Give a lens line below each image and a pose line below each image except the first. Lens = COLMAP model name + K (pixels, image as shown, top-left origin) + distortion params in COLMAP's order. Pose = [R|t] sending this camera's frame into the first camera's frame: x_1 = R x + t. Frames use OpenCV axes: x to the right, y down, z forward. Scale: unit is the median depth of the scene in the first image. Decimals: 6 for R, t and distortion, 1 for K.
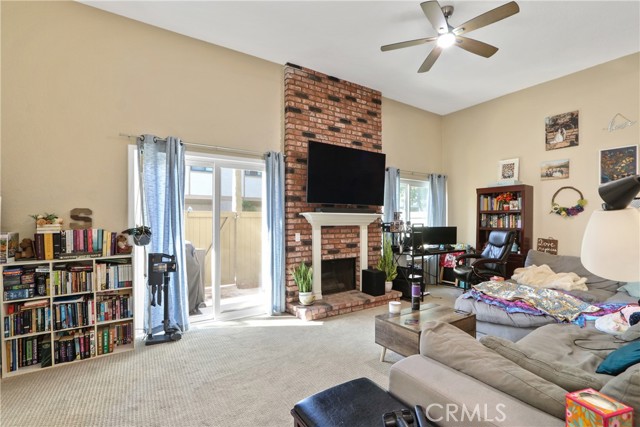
lens RADIAL K [[297.7, 0, 330.6], [0, 297.7, 218.9], [0, 0, 1]] dist [-0.003429, -0.000411]
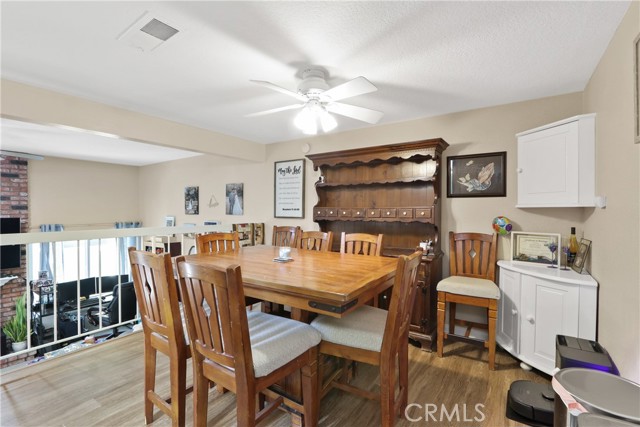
lens RADIAL K [[297.7, 0, 319.2], [0, 297.7, 213.4], [0, 0, 1]] dist [-0.003429, -0.000411]
pose [[0.933727, -0.004776, 0.357955, 0.833585], [0.000478, 0.999927, 0.012094, -0.258216], [-0.357987, -0.011121, 0.933660, -0.353869]]
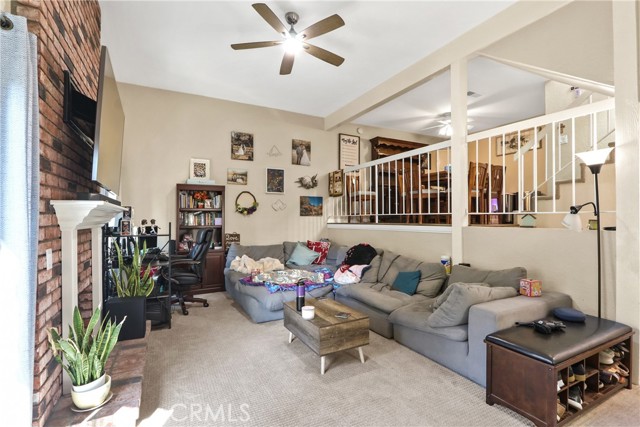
lens RADIAL K [[297.7, 0, 329.2], [0, 297.7, 215.8], [0, 0, 1]] dist [-0.003429, -0.000411]
pose [[0.106561, 0.006361, 0.994286, -0.424203], [0.000703, 0.999979, -0.006473, 0.003701], [-0.994306, 0.001389, 0.106555, 0.508368]]
